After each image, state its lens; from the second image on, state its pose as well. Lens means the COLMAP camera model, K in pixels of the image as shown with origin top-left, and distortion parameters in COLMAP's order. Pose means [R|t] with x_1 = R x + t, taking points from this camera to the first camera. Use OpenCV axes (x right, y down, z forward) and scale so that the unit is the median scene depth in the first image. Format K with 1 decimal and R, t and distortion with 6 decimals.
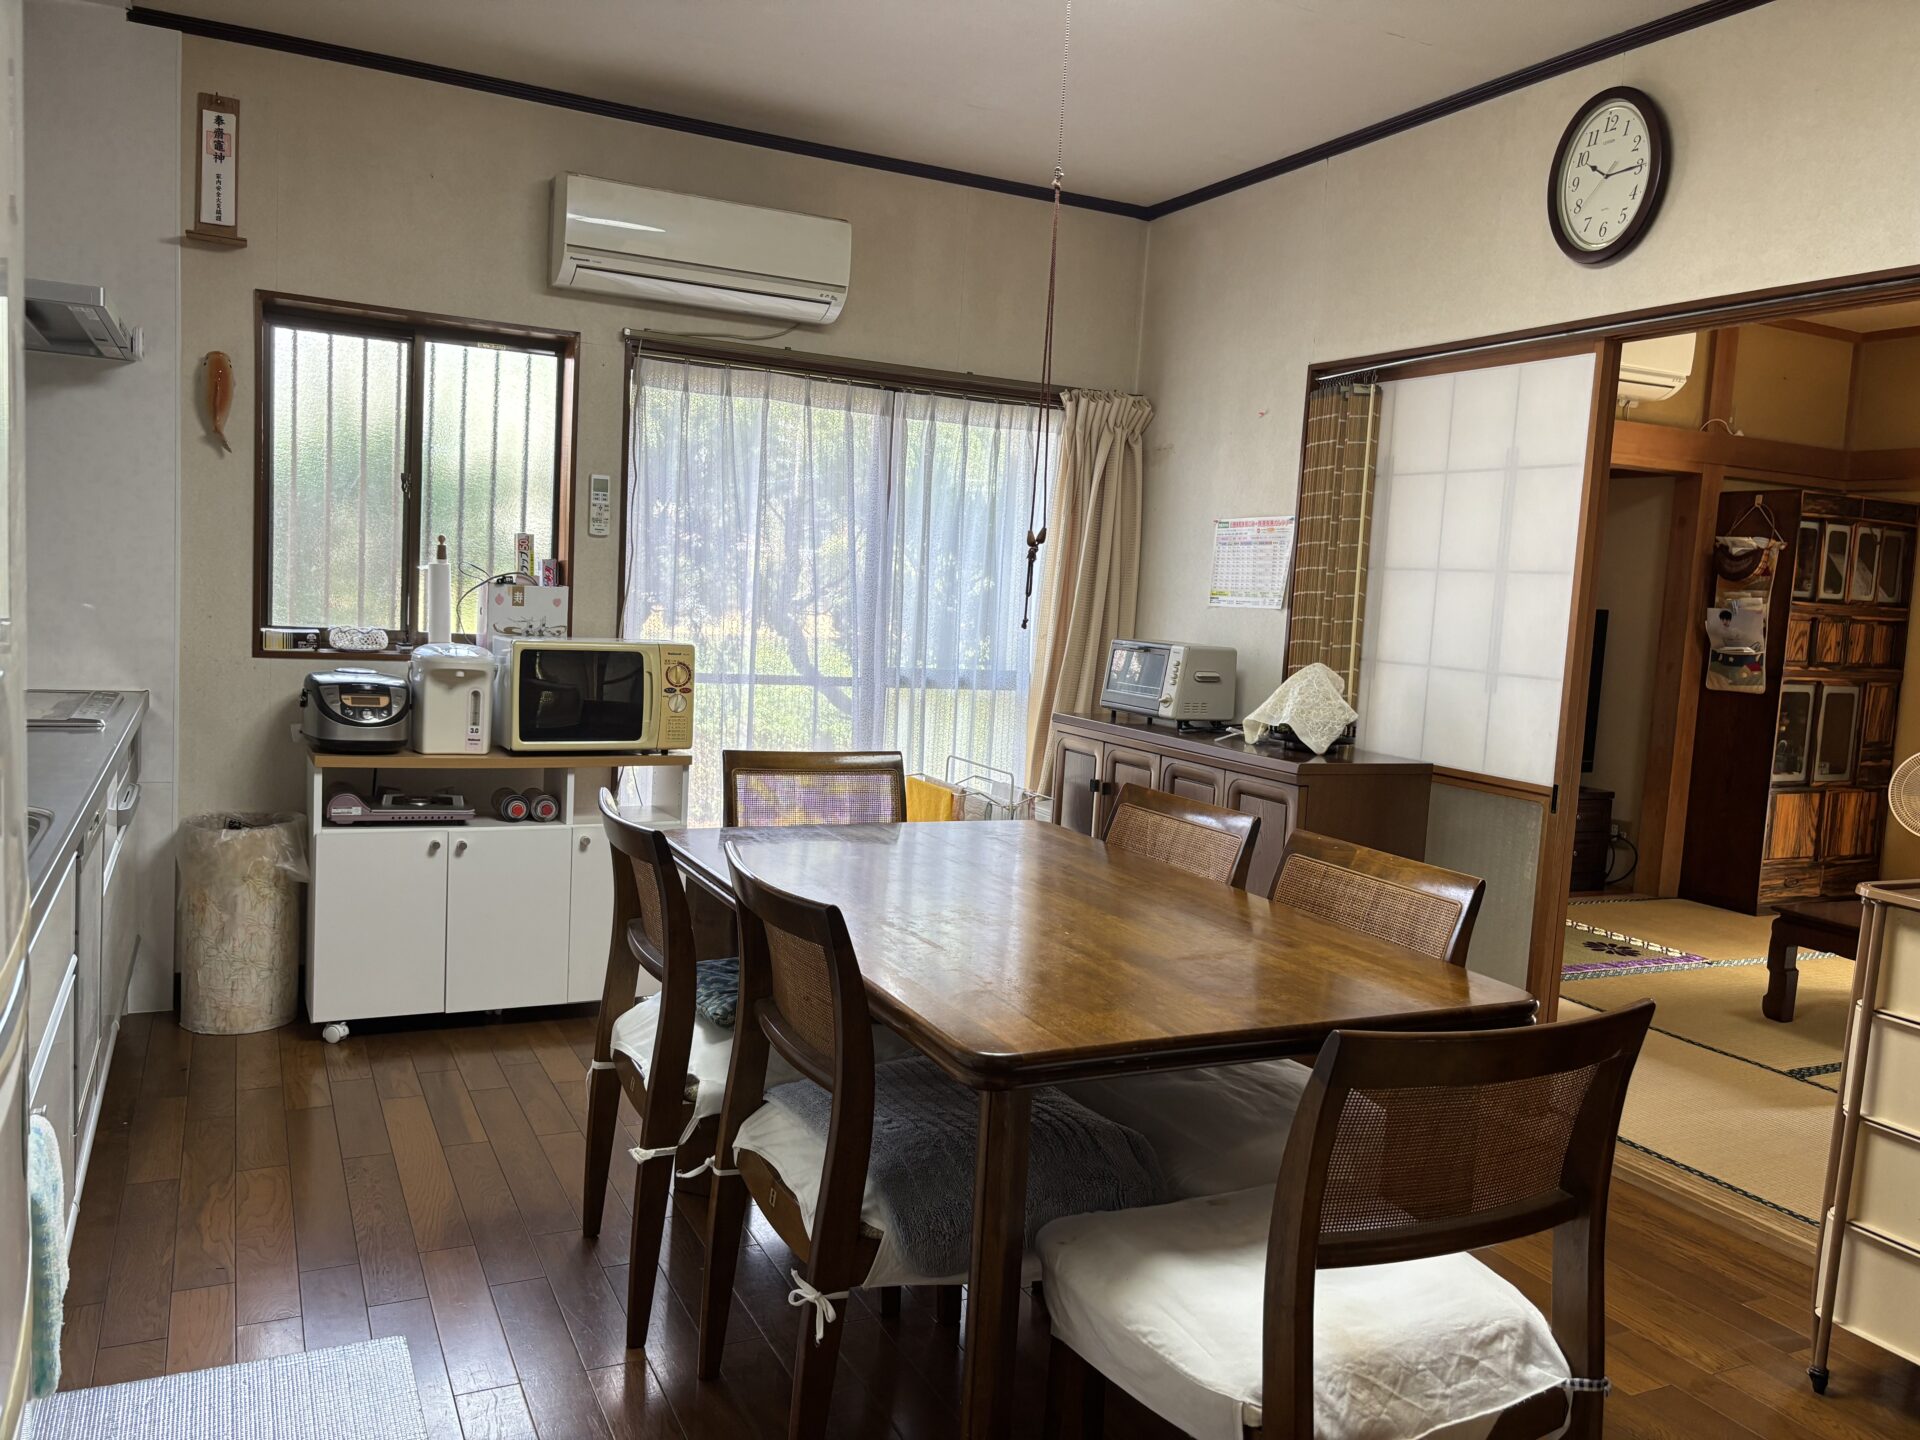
lens RADIAL K [[1477.4, 0, 961.9], [0, 1477.4, 730.1], [0, 0, 1]] dist [0.034681, -0.014300]
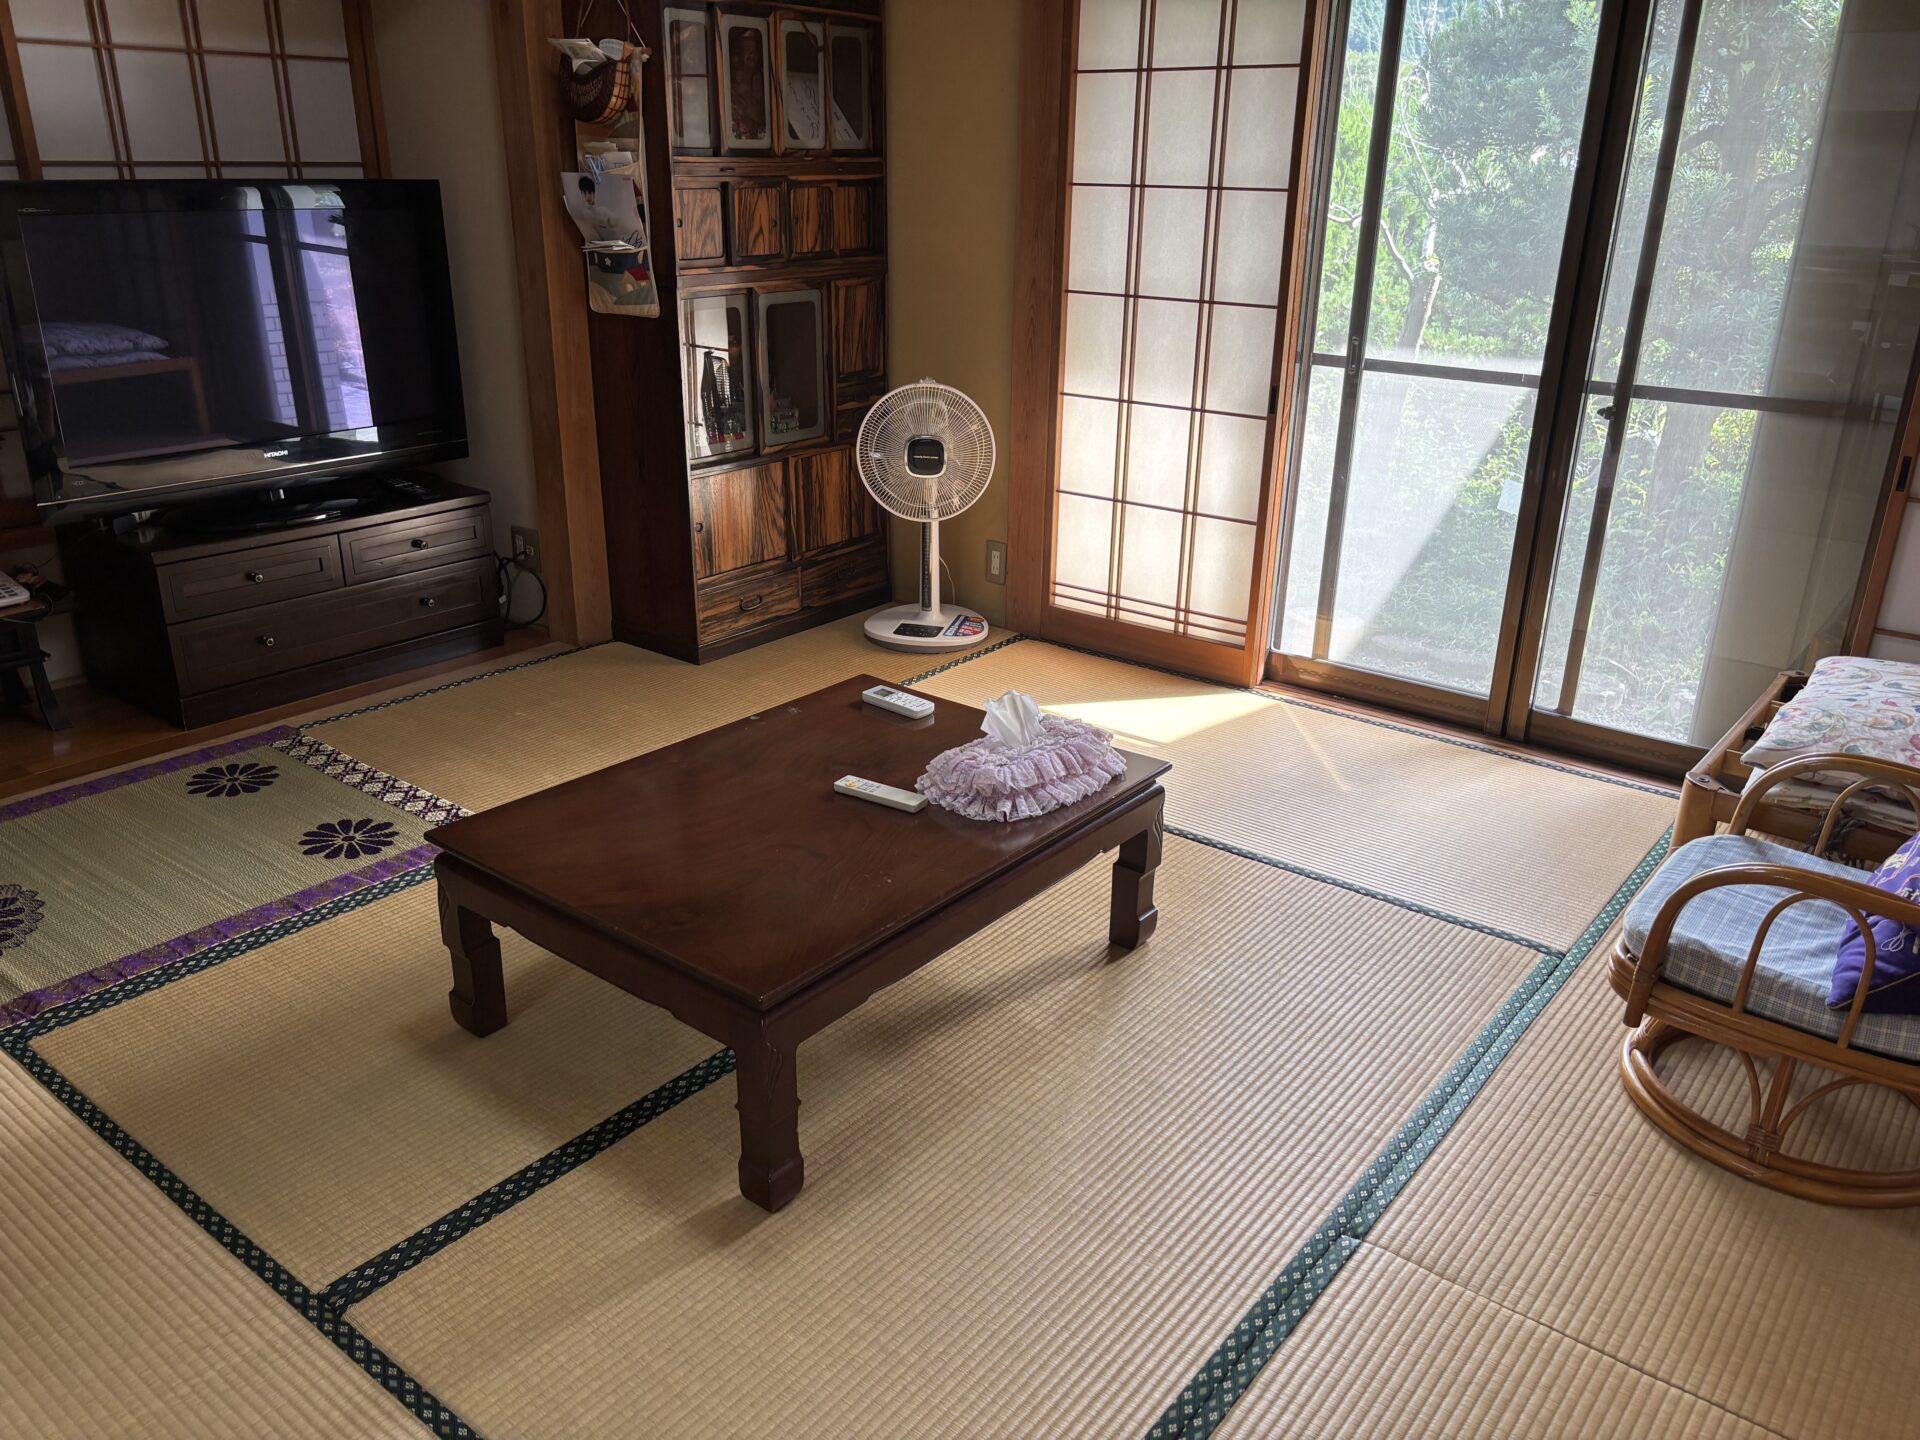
lens RADIAL K [[1477.4, 0, 963.7], [0, 1477.4, 718.1], [0, 0, 1]] dist [0.034681, -0.014300]
pose [[0.907069, -0.189308, 0.376017, 0.382123], [0.077092, 0.952780, 0.293712, -0.036403], [-0.413863, -0.237429, 0.878832, 0.362311]]
